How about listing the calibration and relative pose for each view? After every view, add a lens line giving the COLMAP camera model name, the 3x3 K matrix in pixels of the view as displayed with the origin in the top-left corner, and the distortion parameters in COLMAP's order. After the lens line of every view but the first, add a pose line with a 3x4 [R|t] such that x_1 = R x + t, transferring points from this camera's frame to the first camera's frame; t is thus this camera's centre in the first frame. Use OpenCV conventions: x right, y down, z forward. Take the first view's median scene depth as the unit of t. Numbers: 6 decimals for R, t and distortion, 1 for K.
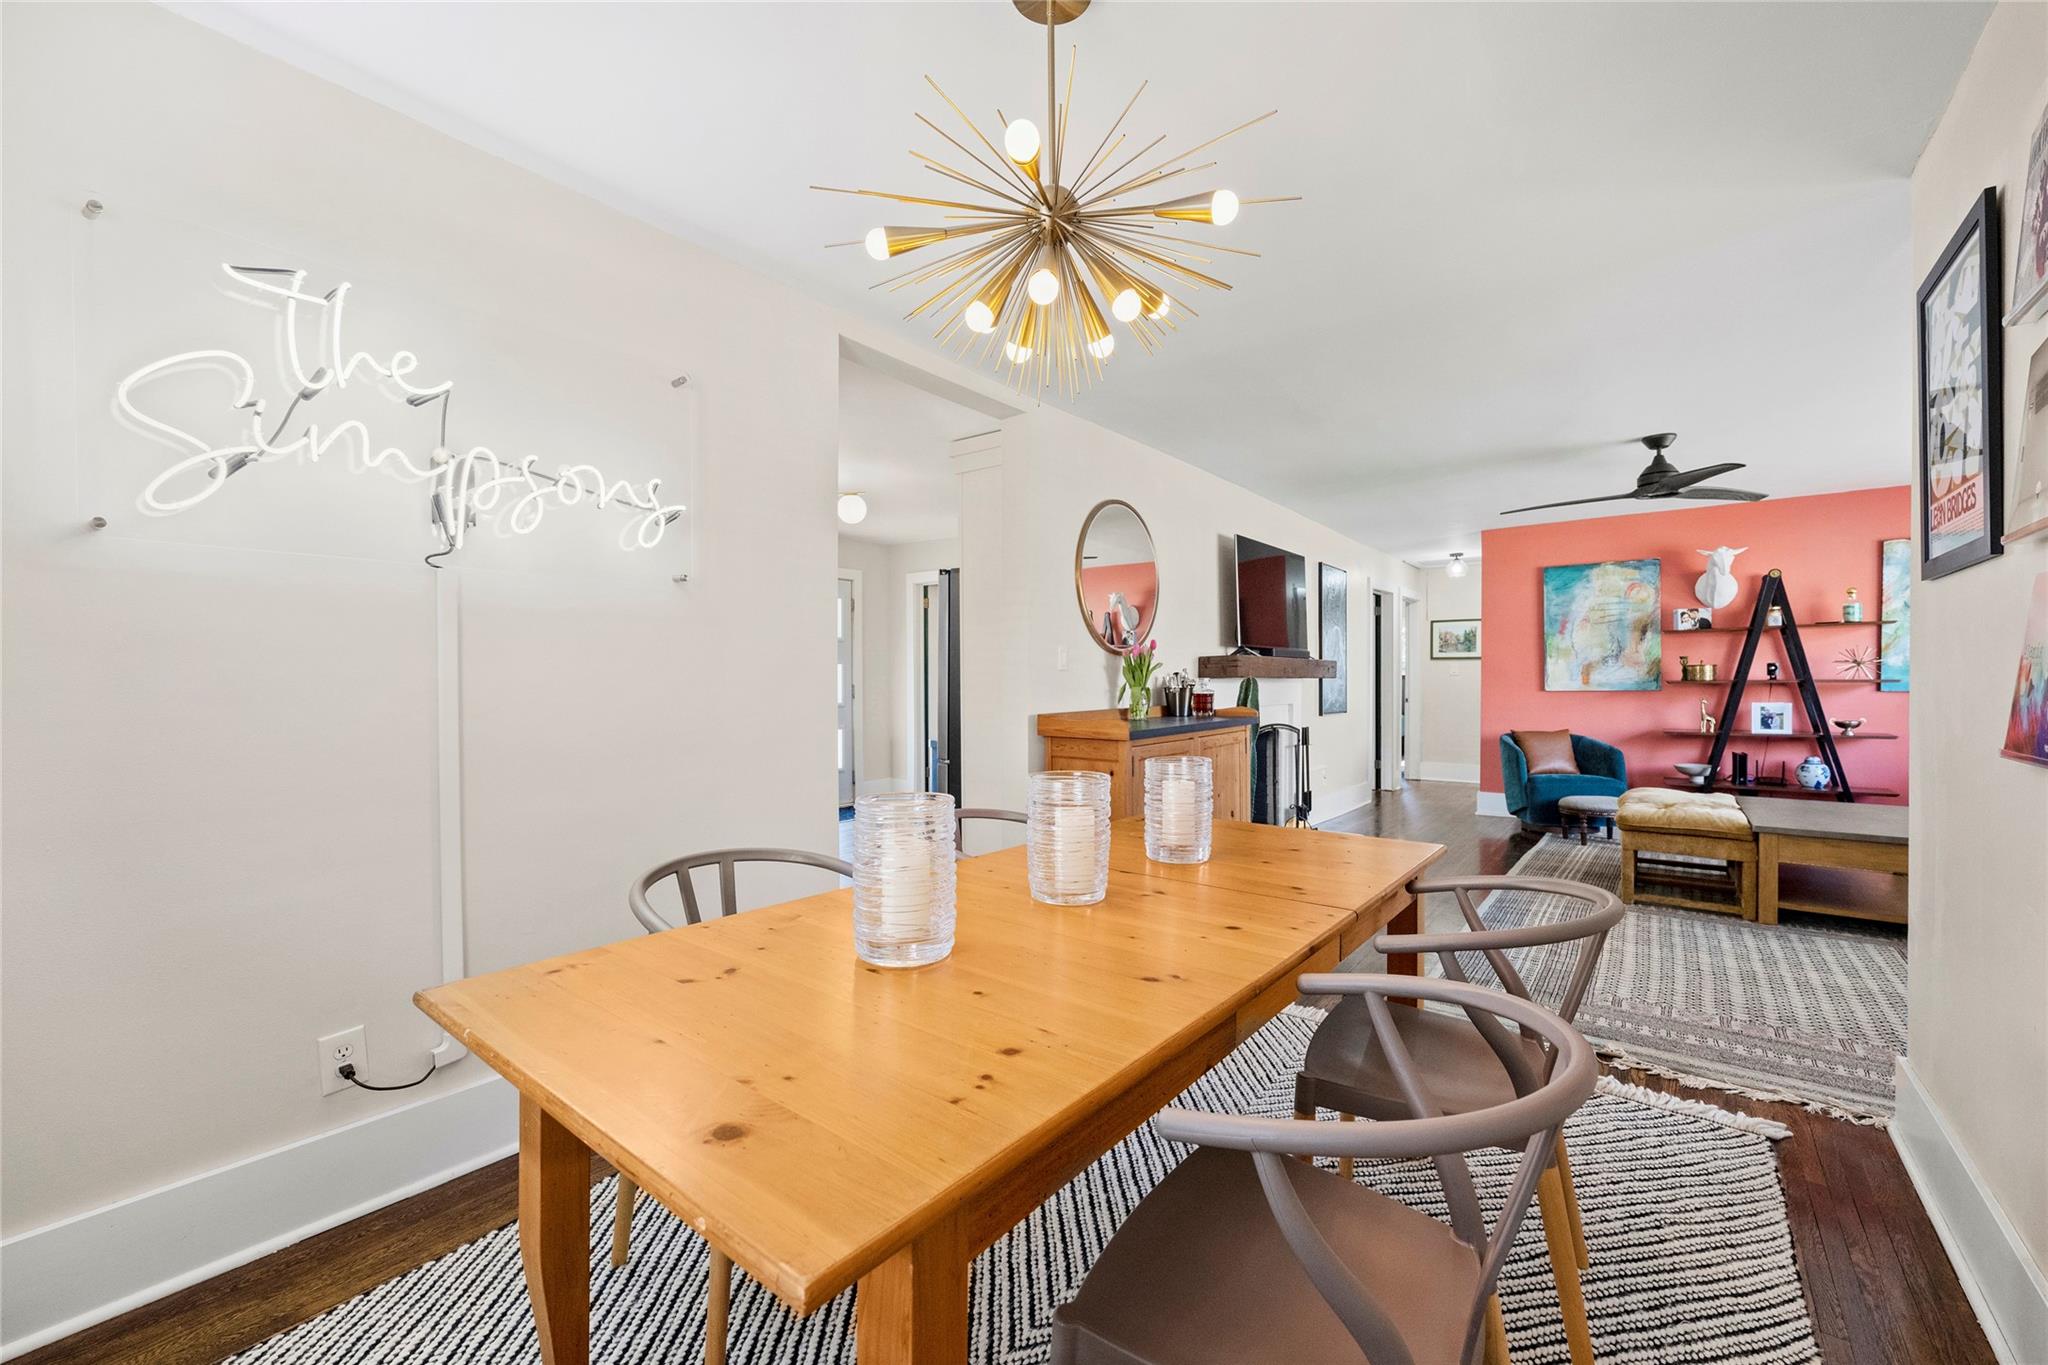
lens RADIAL K [[829.9, 0, 1004.7], [0, 829.9, 681.9], [0, 0, 1]] dist [-0.000889, -0.000253]
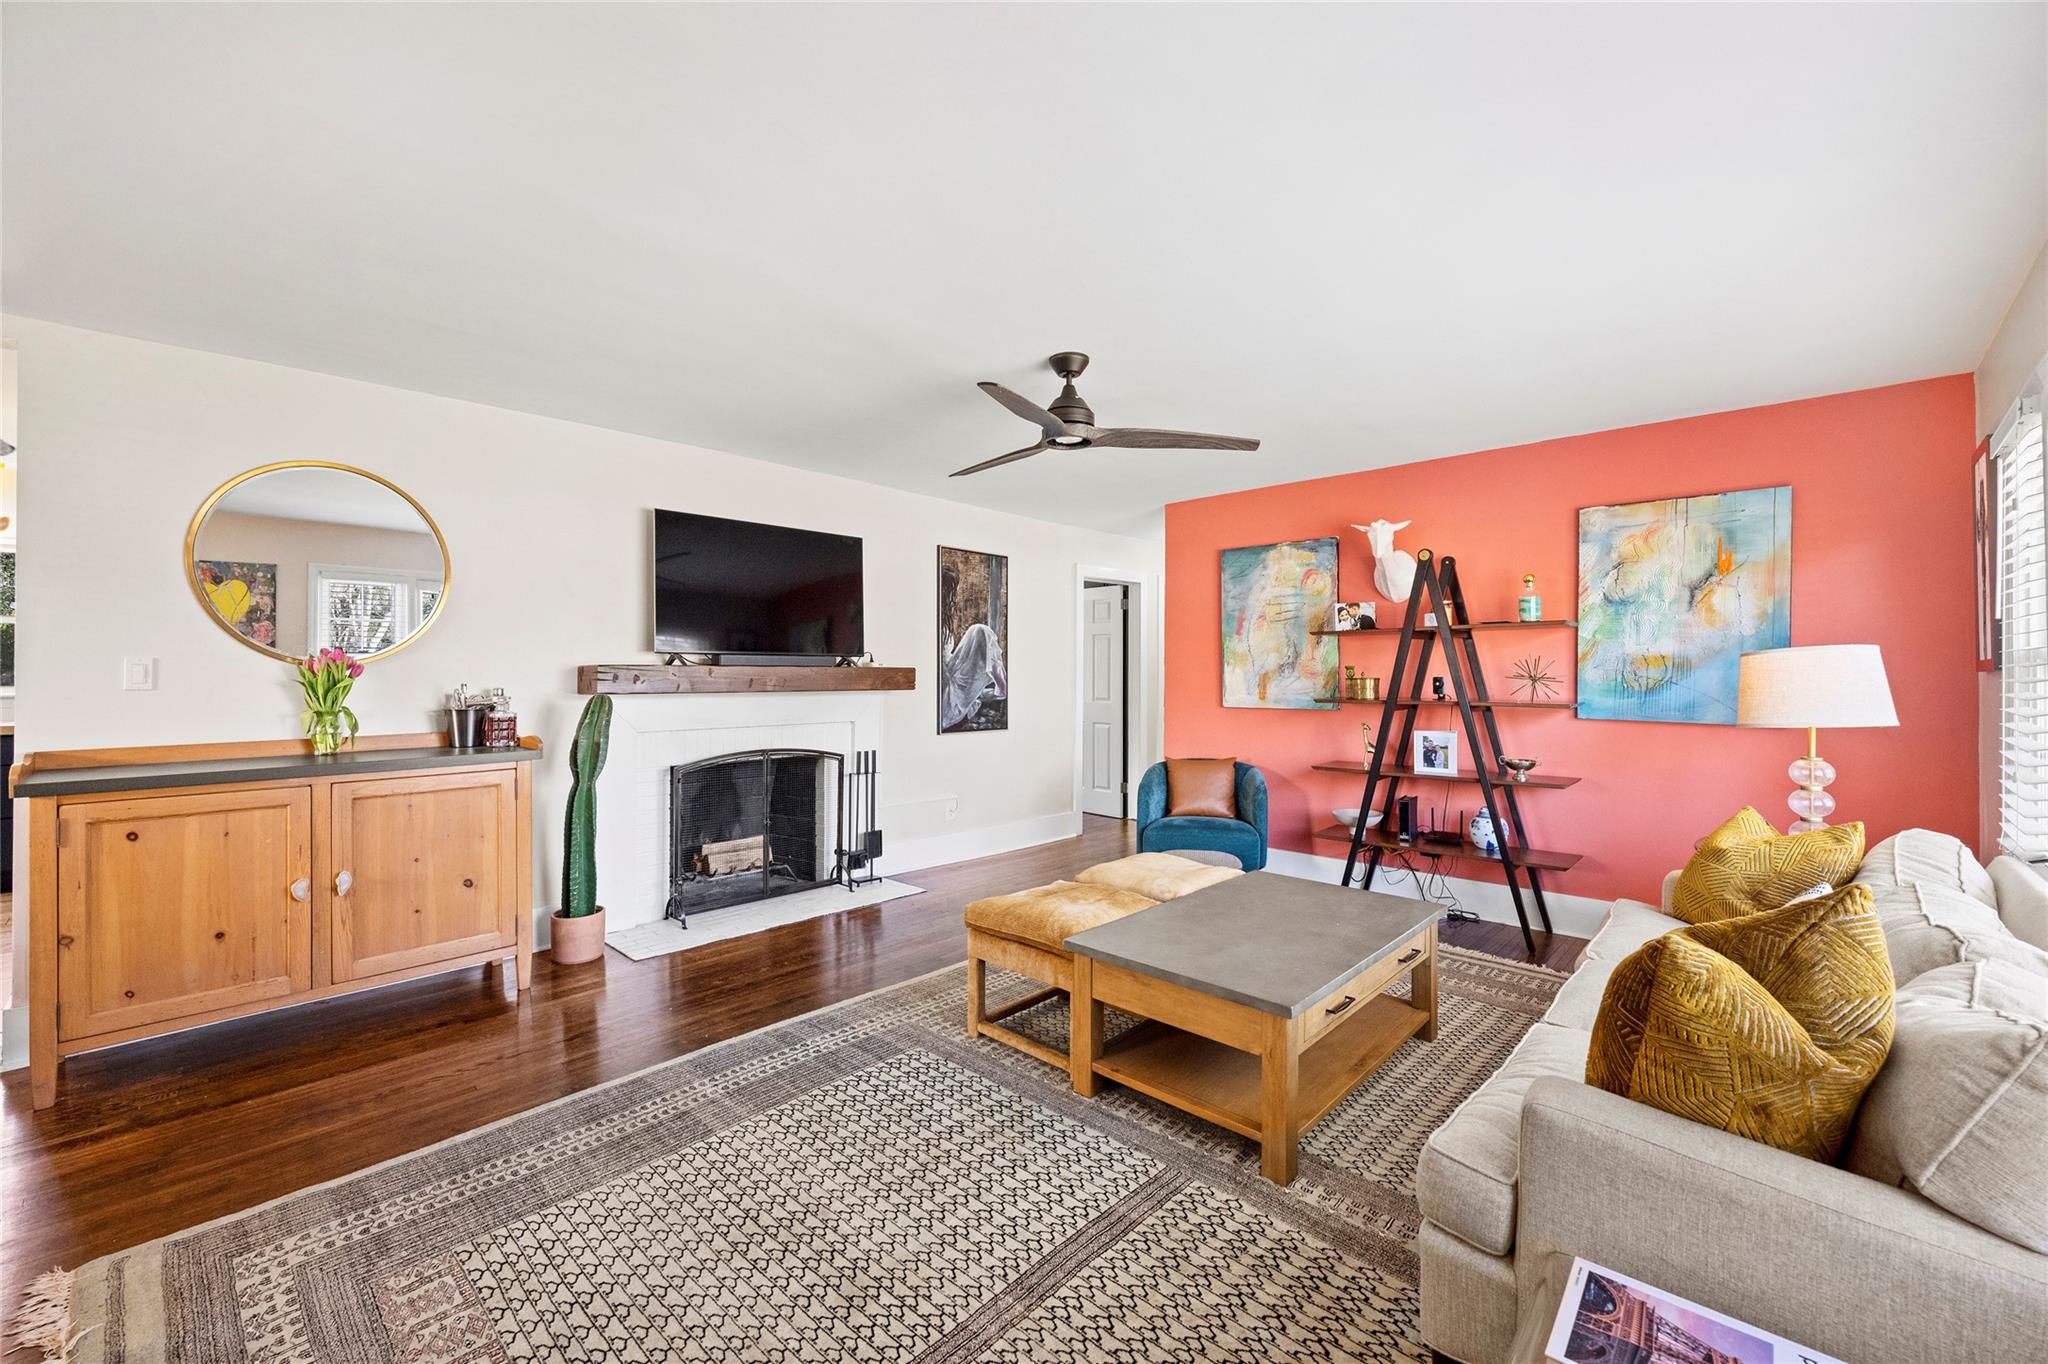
lens RADIAL K [[836.4, 0, 1026.1], [0, 836.4, 669.1], [0, 0, 1]] dist [0.000608, -0.000064]
pose [[0.996156, 0.006785, -0.087337, 0.596024], [-0.007032, 0.999972, -0.002525, -0.024362], [0.087318, 0.003130, 0.996176, 0.219448]]
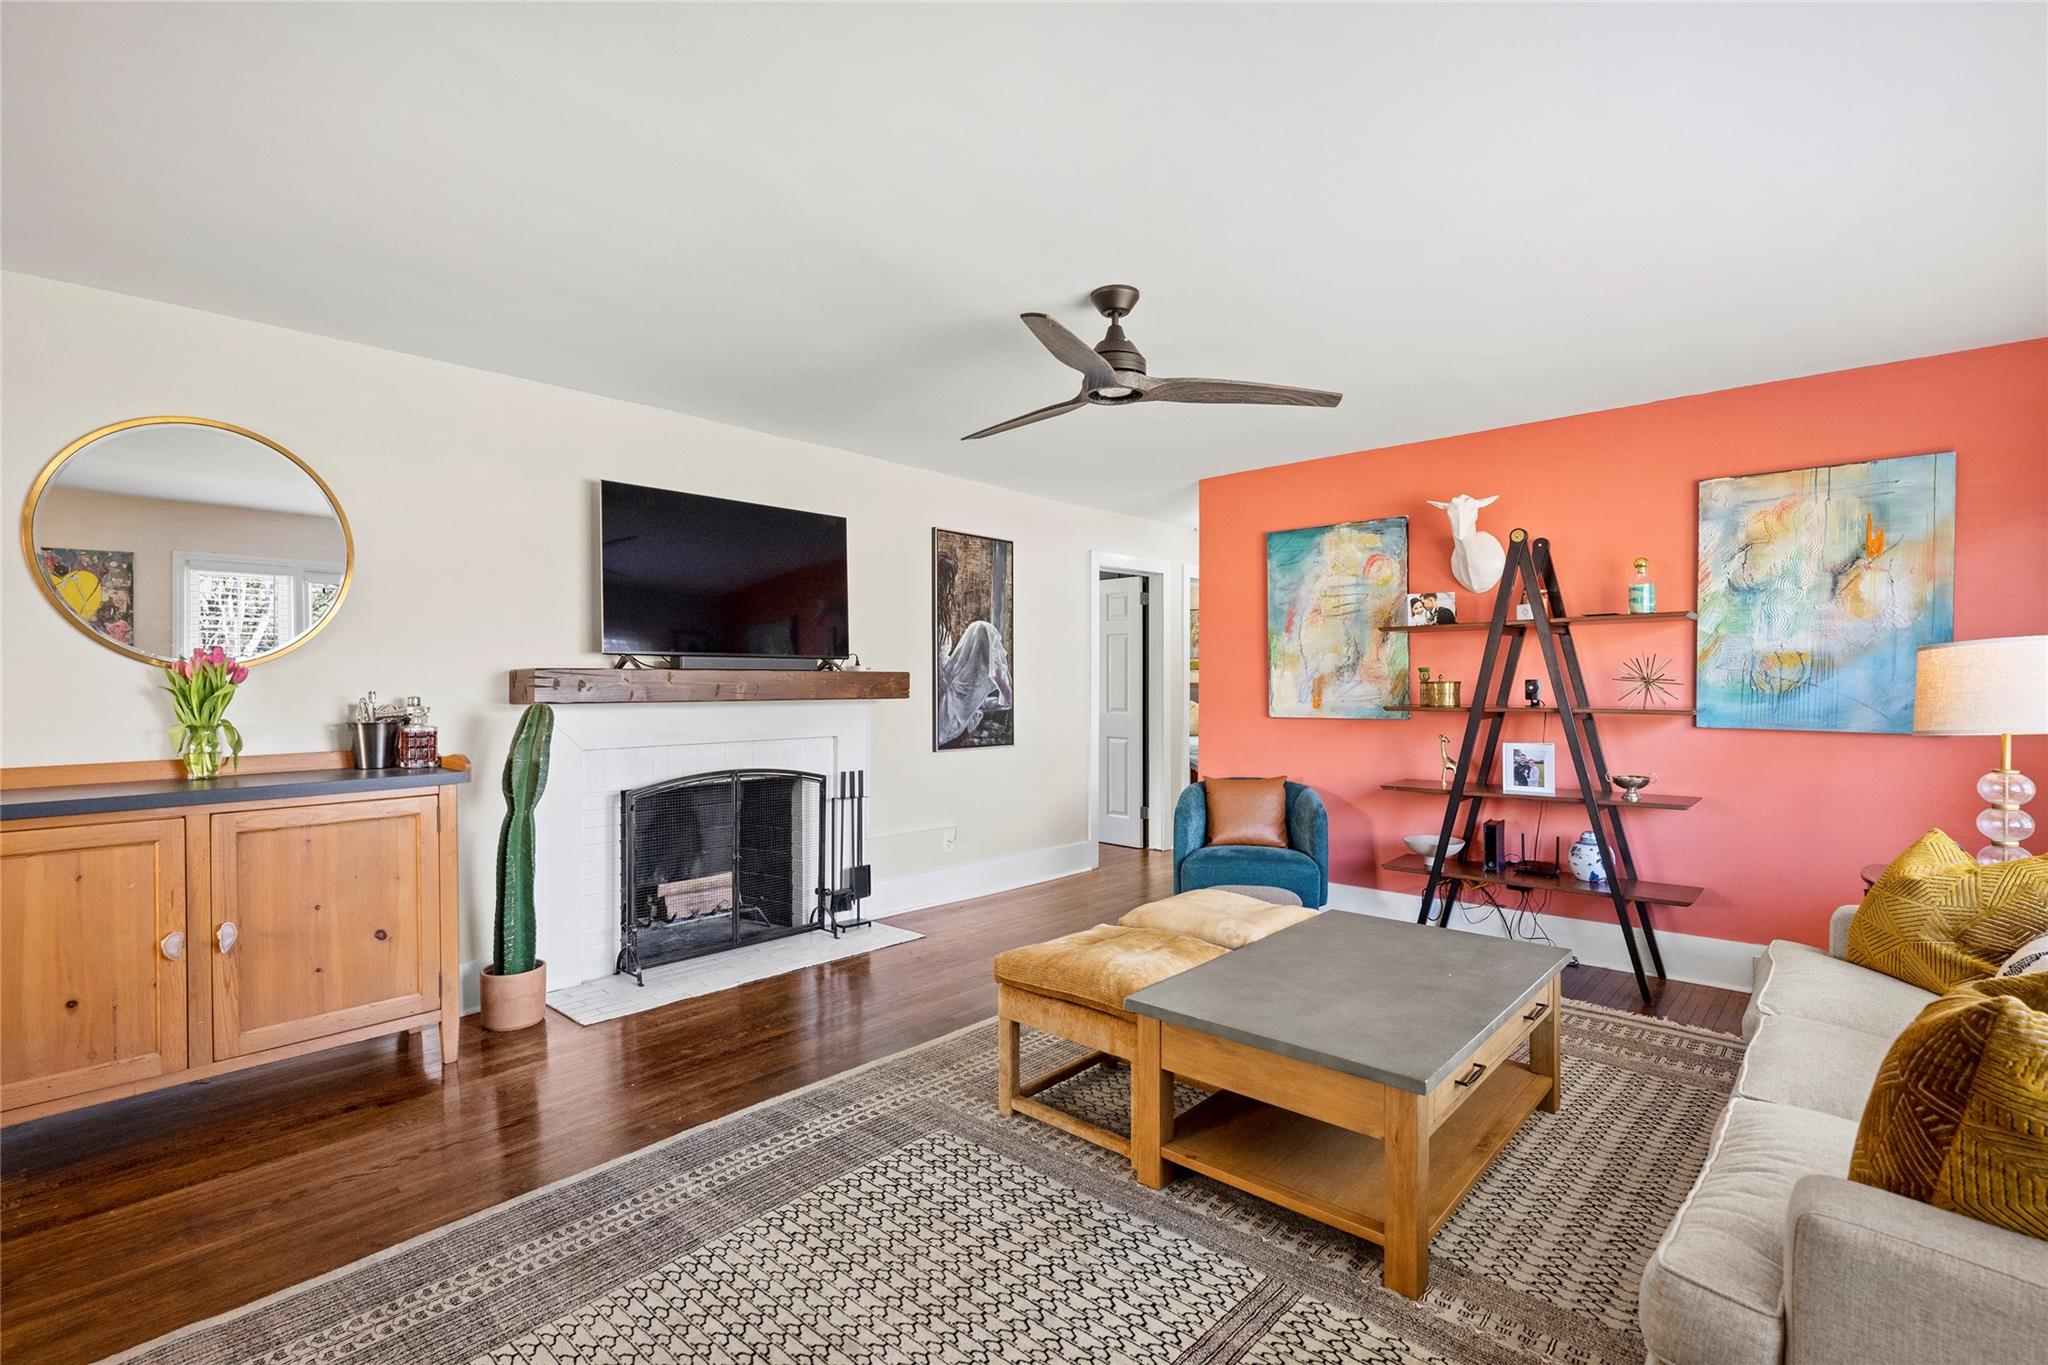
lens RADIAL K [[955.0, 0, 1026.5], [0, 955.0, 684.3], [0, 0, 1]] dist [0.000159, -0.000049]
pose [[0.997915, 0.003041, -0.064463, 0.563491], [-0.002827, 0.999990, 0.003422, -0.019872], [0.064473, -0.003232, 0.997914, 0.245848]]
